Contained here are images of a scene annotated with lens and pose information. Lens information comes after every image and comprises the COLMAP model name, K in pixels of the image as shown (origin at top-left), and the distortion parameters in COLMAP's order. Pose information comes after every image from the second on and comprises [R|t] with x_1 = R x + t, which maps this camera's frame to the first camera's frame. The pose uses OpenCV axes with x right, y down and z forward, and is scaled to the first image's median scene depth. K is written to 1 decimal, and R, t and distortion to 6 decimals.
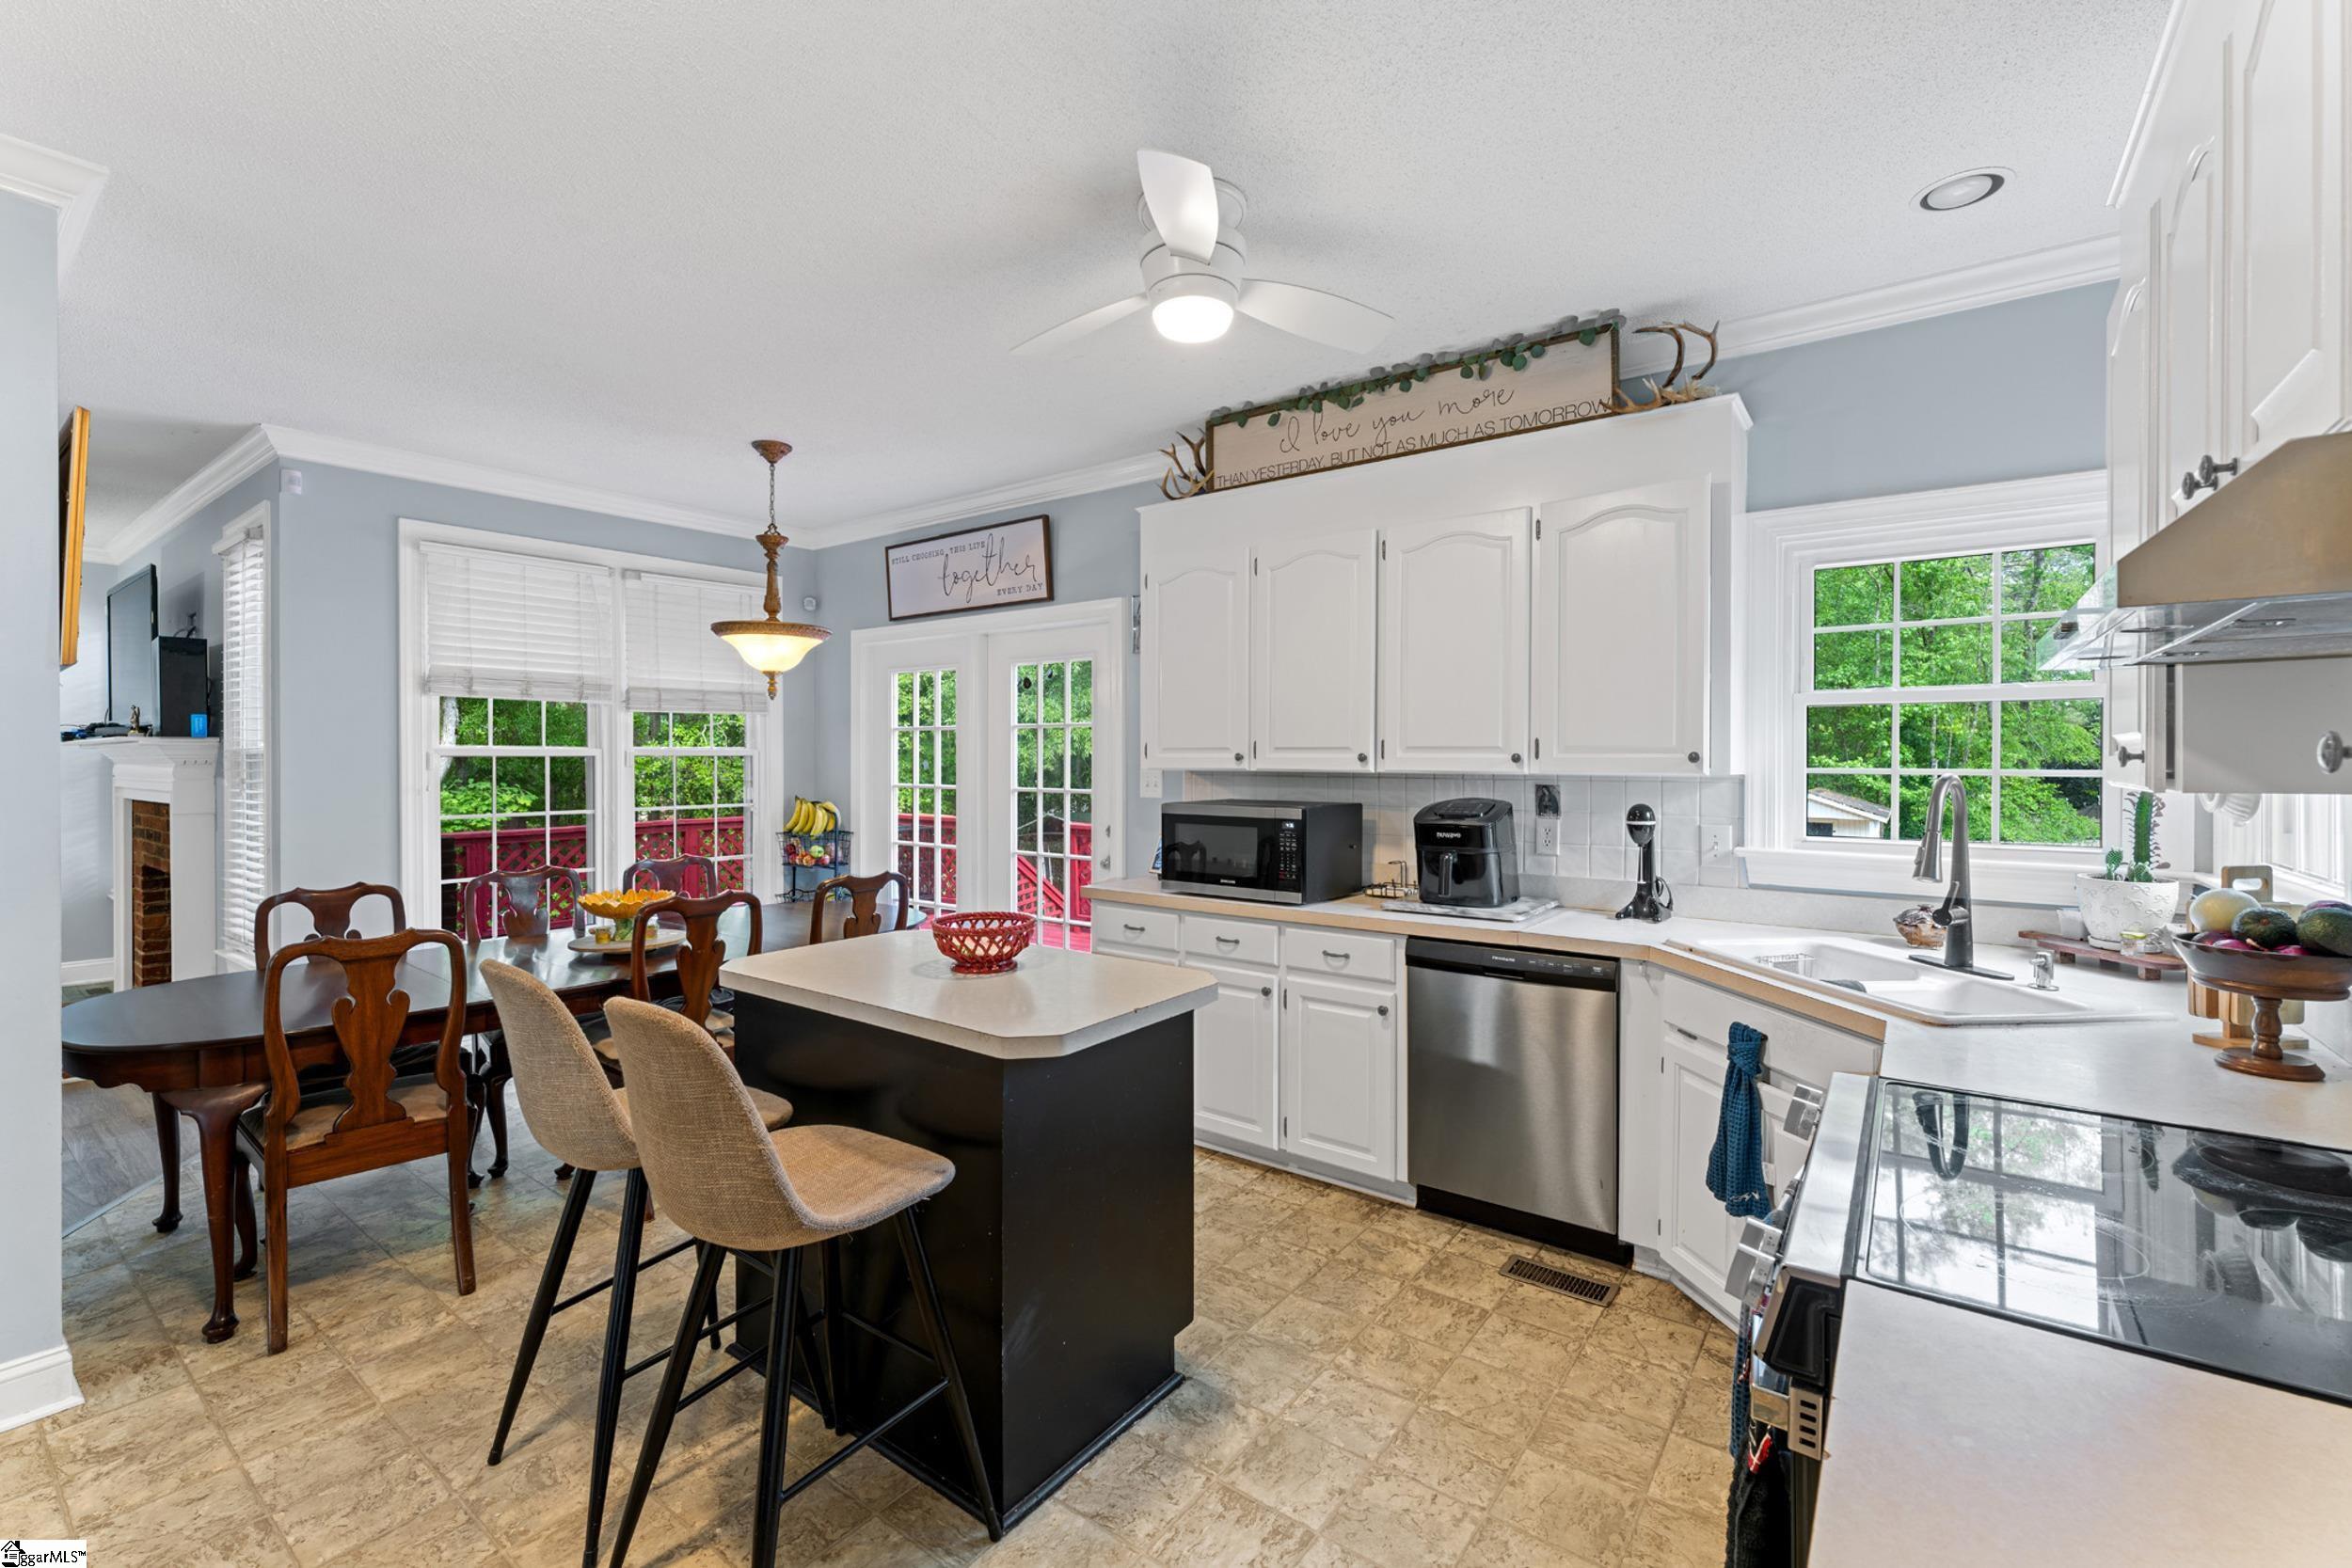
lens RADIAL K [[1001.5, 0, 1168.8], [0, 1001.5, 767.0], [0, 0, 1]] dist [-0.000096, -0.000349]
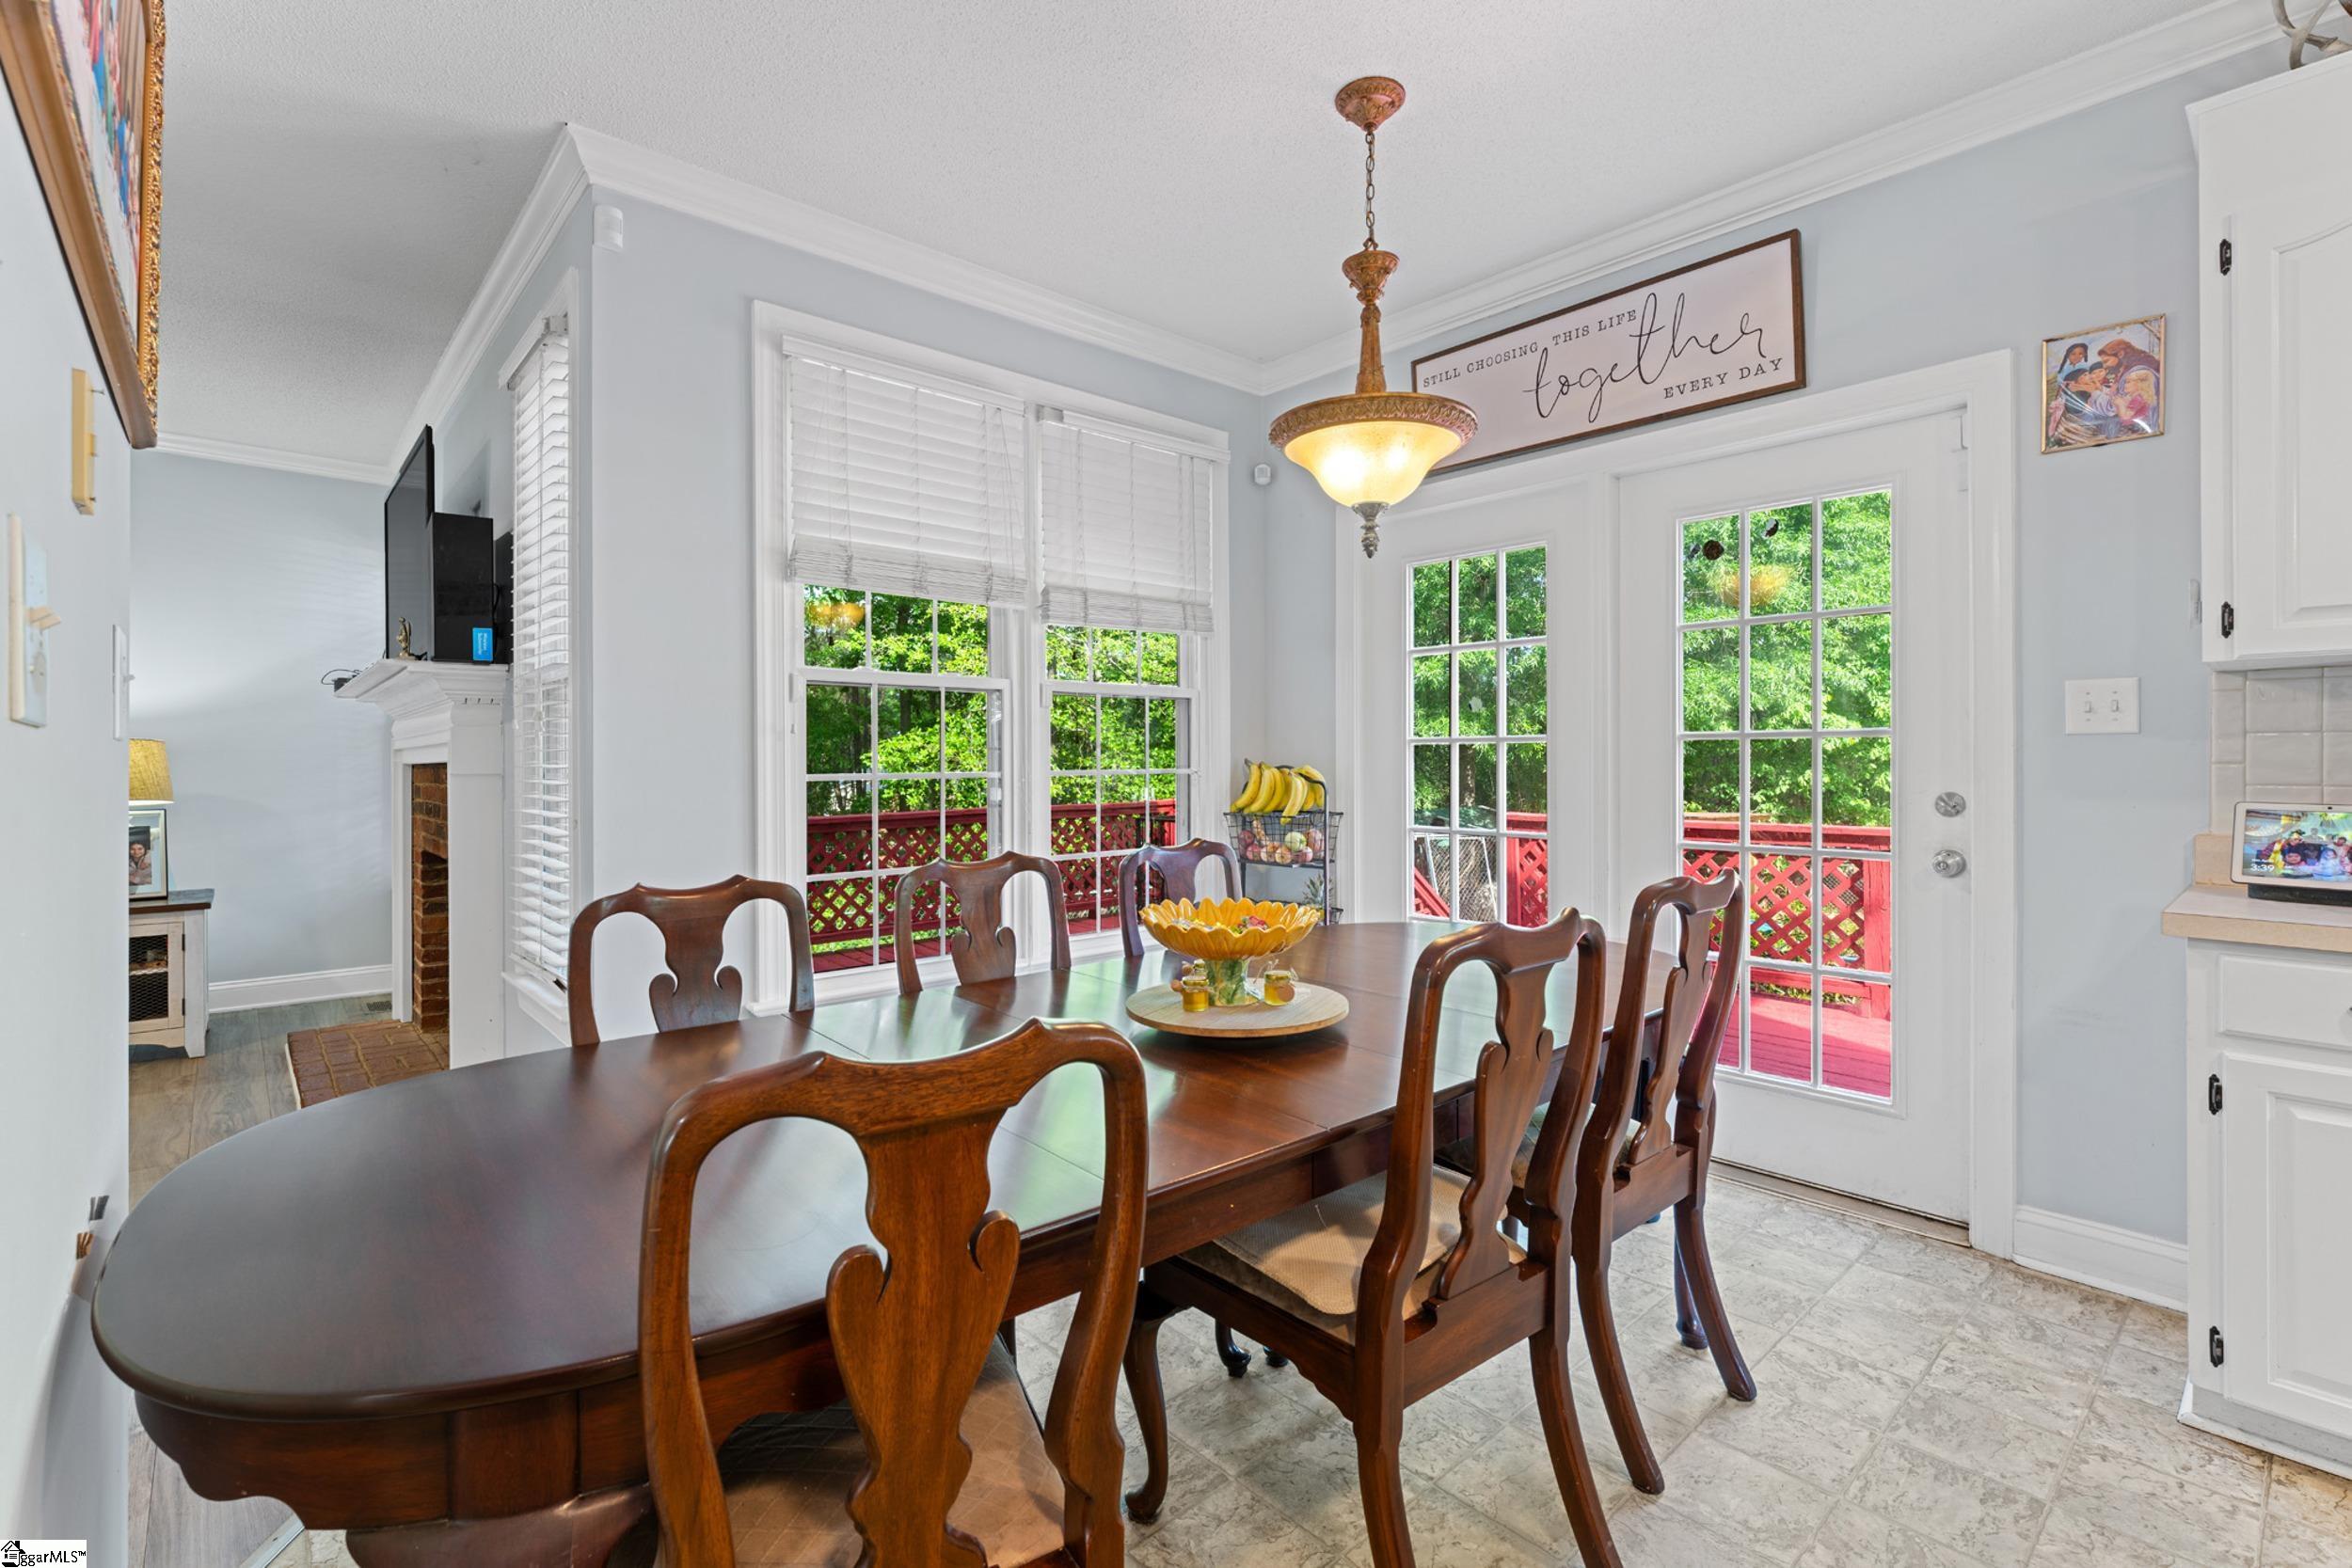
lens RADIAL K [[1041.6, 0, 1178.2], [0, 1041.6, 764.9], [0, 0, 1]] dist [-0.003582, -0.000451]
pose [[0.982635, -0.004751, -0.185488, -0.360333], [0.004082, 0.999984, -0.003989, 0.045048], [0.185504, 0.003163, 0.982638, 0.379976]]
